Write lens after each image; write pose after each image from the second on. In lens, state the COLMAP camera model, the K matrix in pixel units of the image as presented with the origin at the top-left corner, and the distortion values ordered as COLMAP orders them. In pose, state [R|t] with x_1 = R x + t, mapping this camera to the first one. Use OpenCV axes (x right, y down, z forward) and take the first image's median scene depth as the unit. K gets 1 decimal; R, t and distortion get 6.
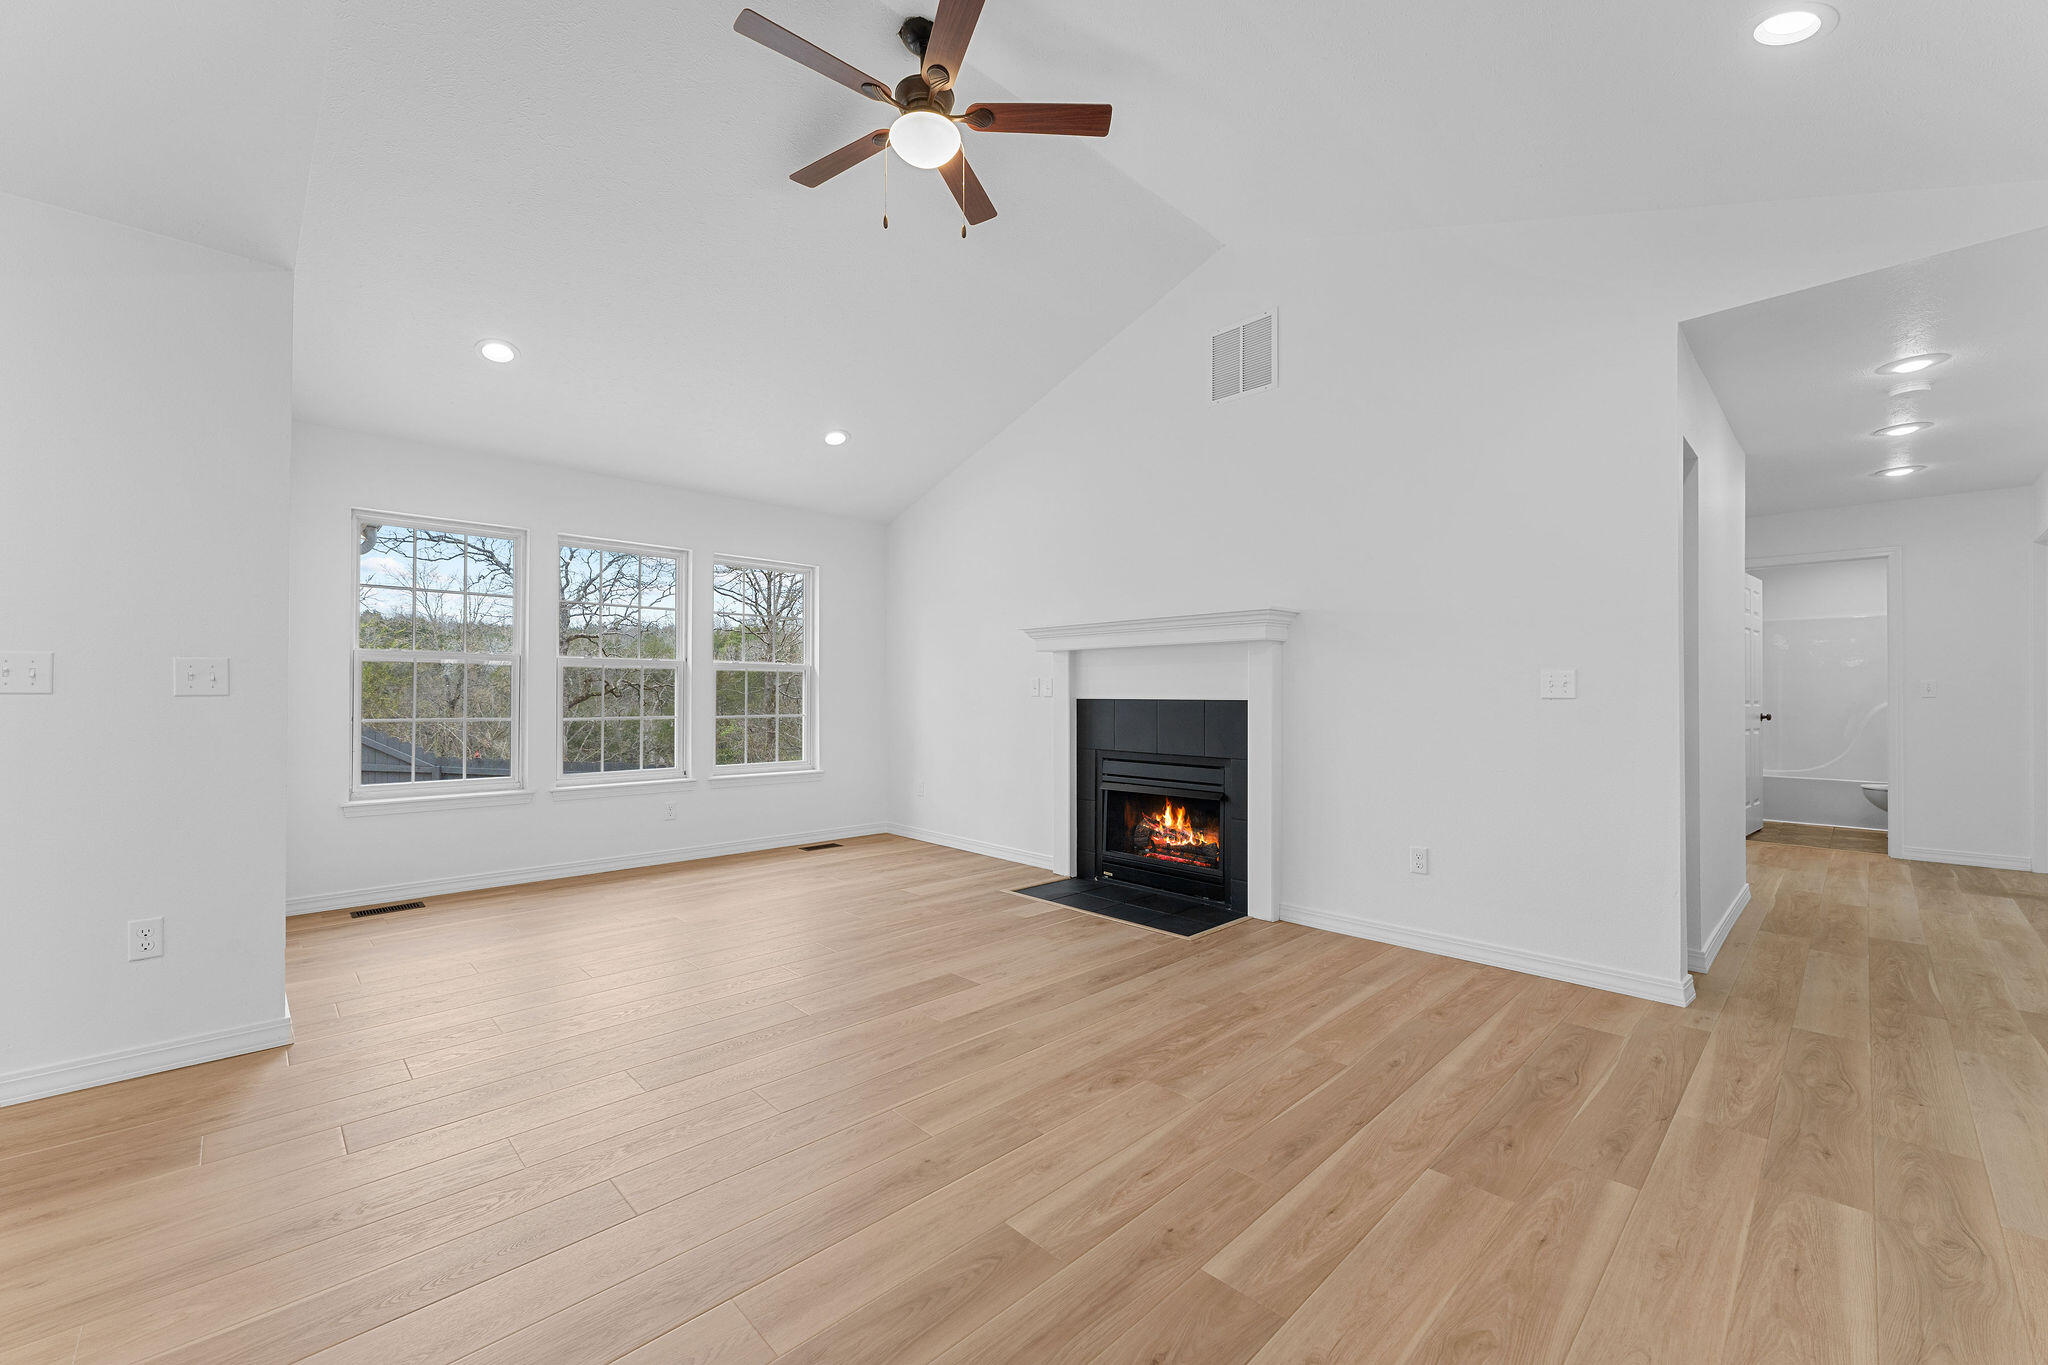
lens RADIAL K [[812.7, 0, 1015.4], [0, 812.7, 691.0], [0, 0, 1]] dist [0.002900, -0.000988]
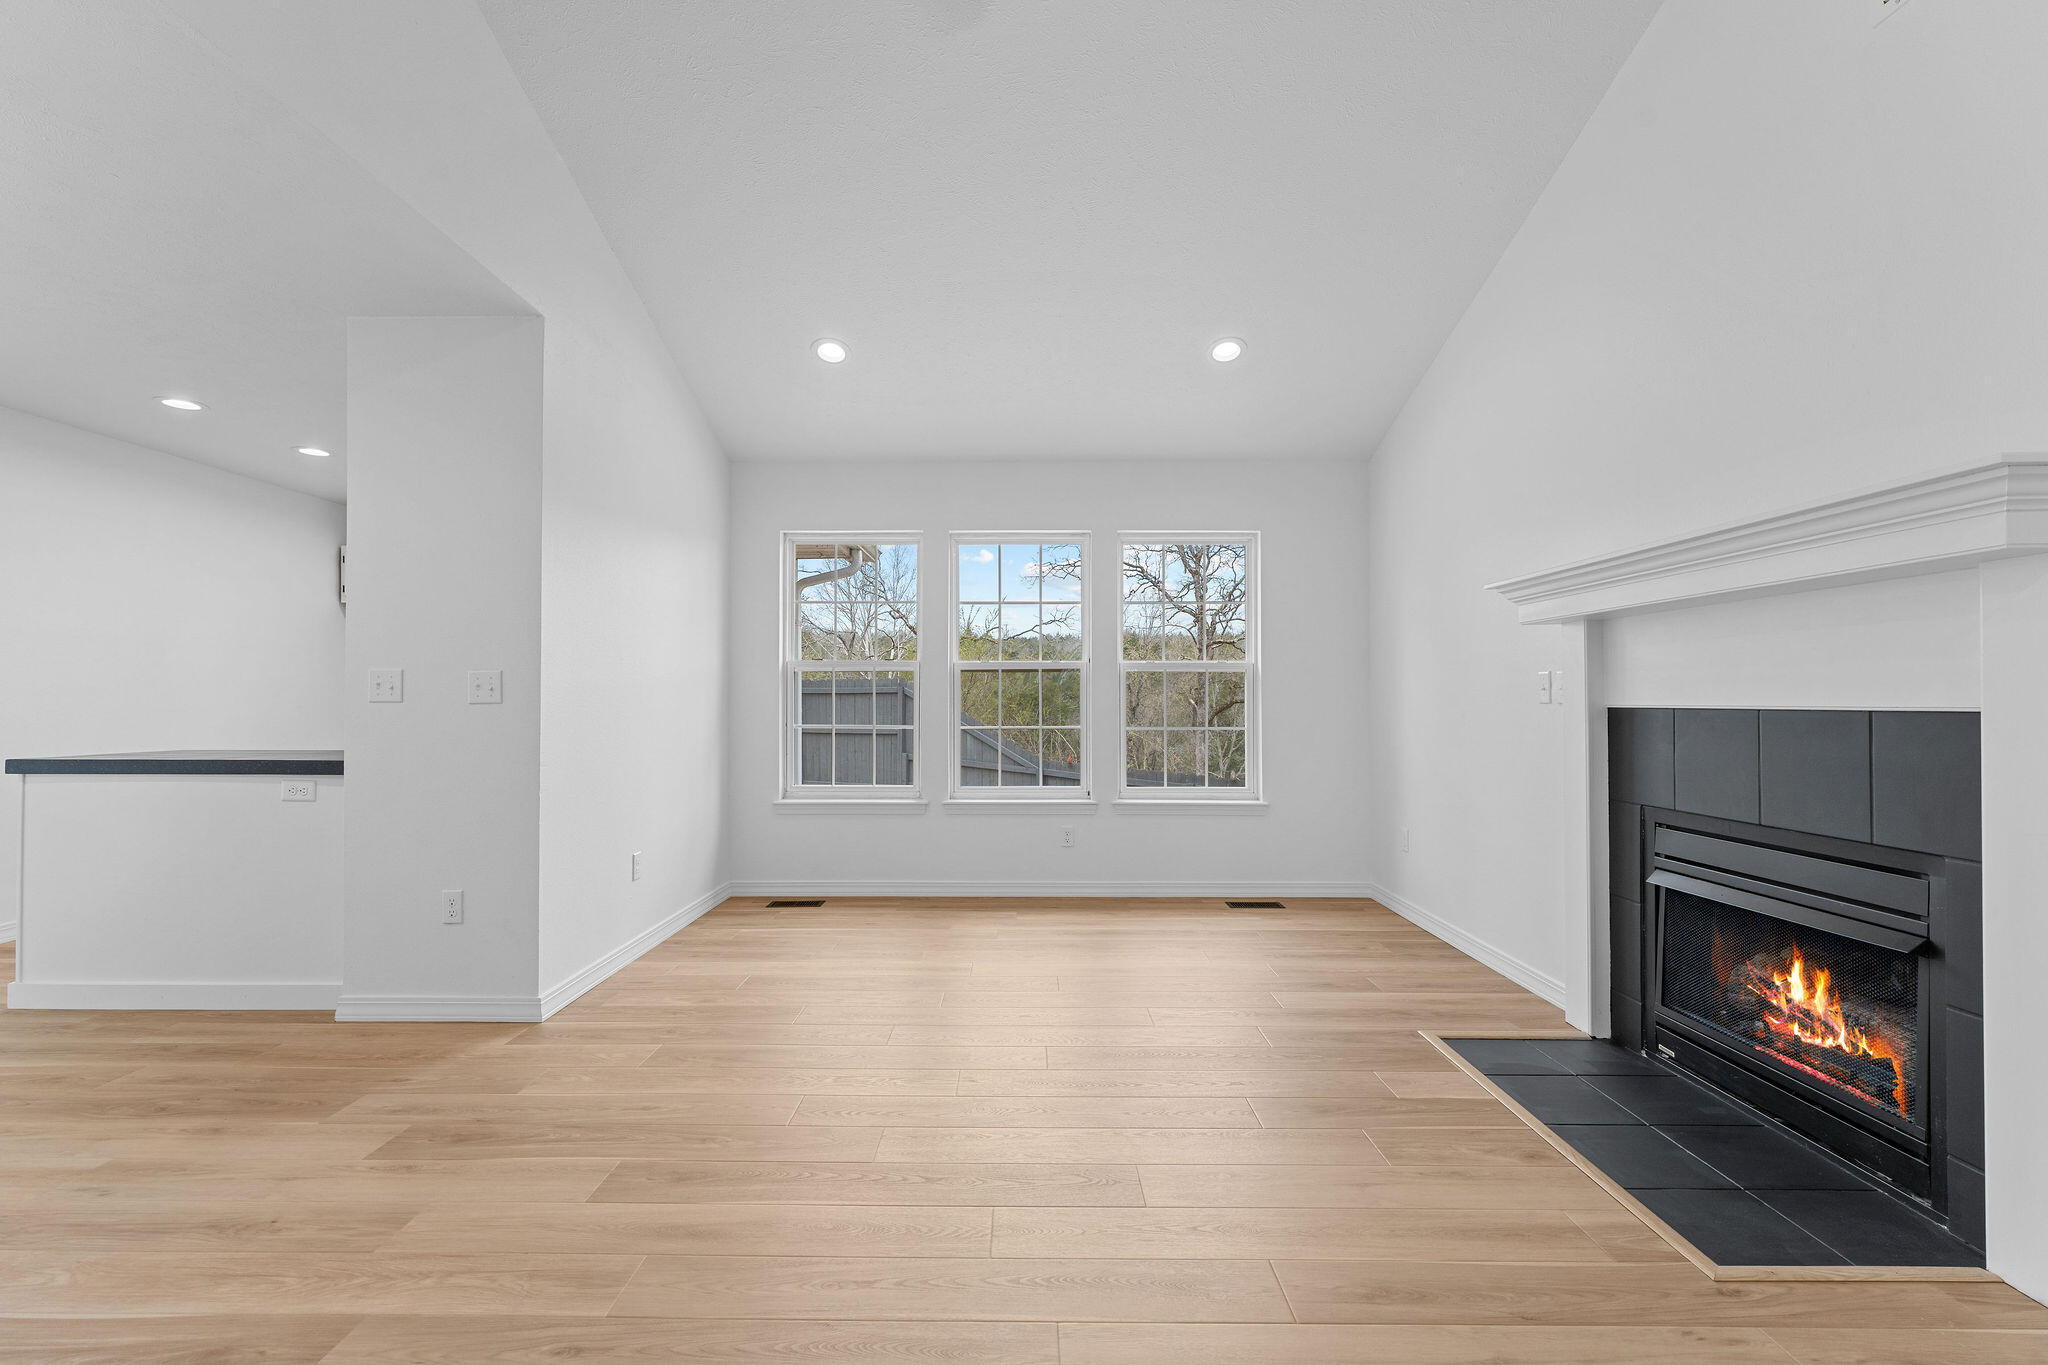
lens RADIAL K [[893.1, 0, 1014.3], [0, 893.1, 684.0], [0, 0, 1]] dist [0.003104, -0.001959]
pose [[0.713082, -0.017351, -0.700866, 0.244595], [0.005941, 0.999807, -0.018707, 0.003860], [0.701055, 0.009176, 0.713048, 0.351555]]
